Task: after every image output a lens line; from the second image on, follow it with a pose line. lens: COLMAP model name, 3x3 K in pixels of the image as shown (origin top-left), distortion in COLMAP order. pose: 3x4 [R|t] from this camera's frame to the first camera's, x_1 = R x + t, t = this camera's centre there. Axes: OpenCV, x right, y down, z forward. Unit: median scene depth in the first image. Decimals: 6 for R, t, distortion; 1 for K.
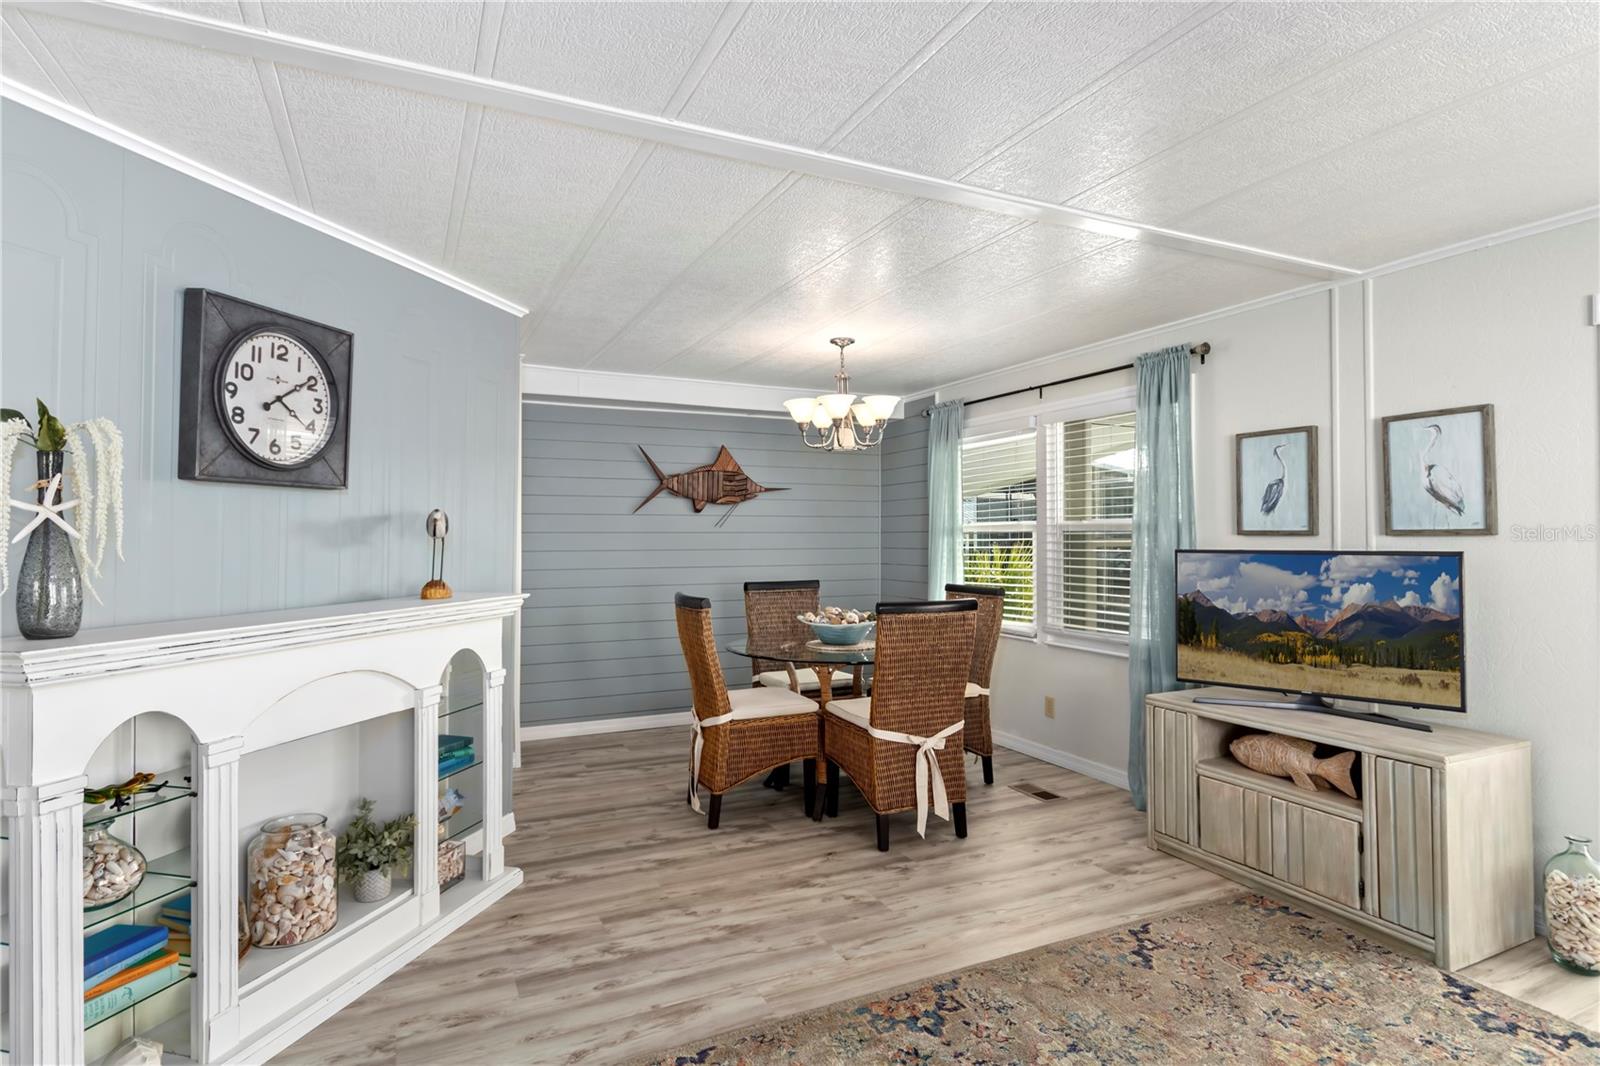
lens RADIAL K [[830.8, 0, 808.6], [0, 830.8, 530.3], [0, 0, 1]] dist [-0.003467, -0.003727]
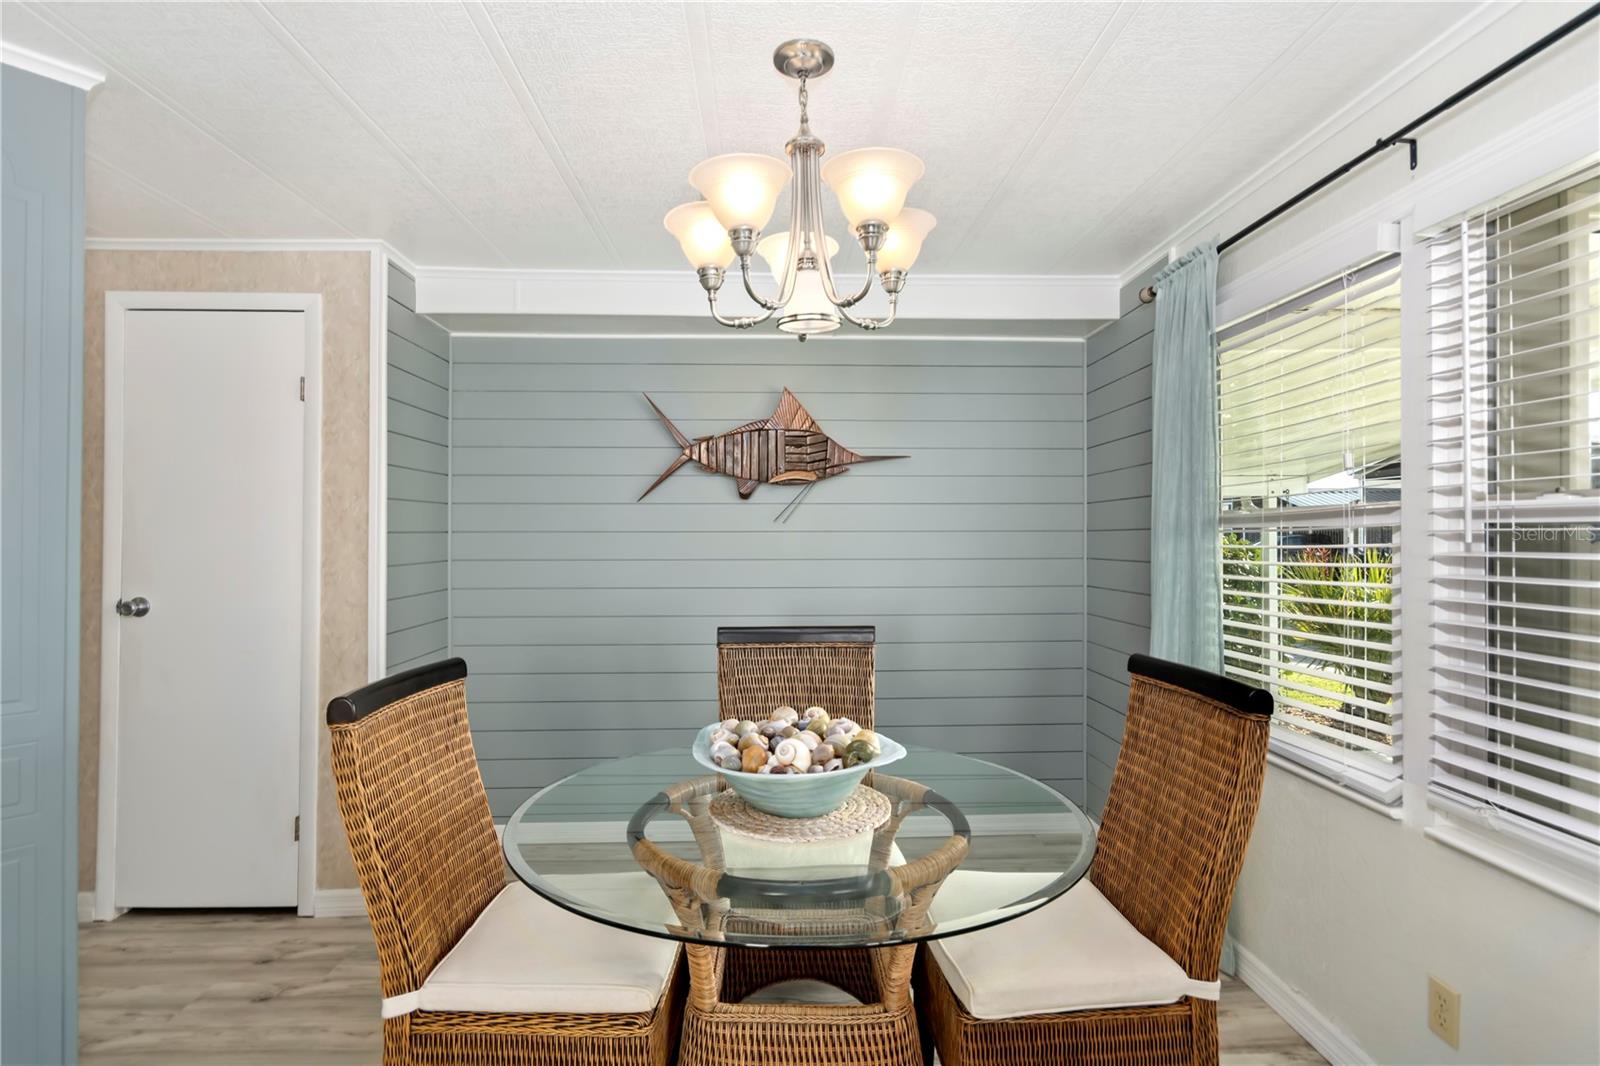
lens RADIAL K [[830.8, 0, 806.9], [0, 830.8, 523.9], [0, 0, 1]] dist [-0.003467, -0.003727]
pose [[0.918110, -0.007560, -0.396254, 0.151678], [0.002924, 0.999920, -0.012303, 0.004066], [0.396315, 0.010137, 0.918059, 0.470630]]
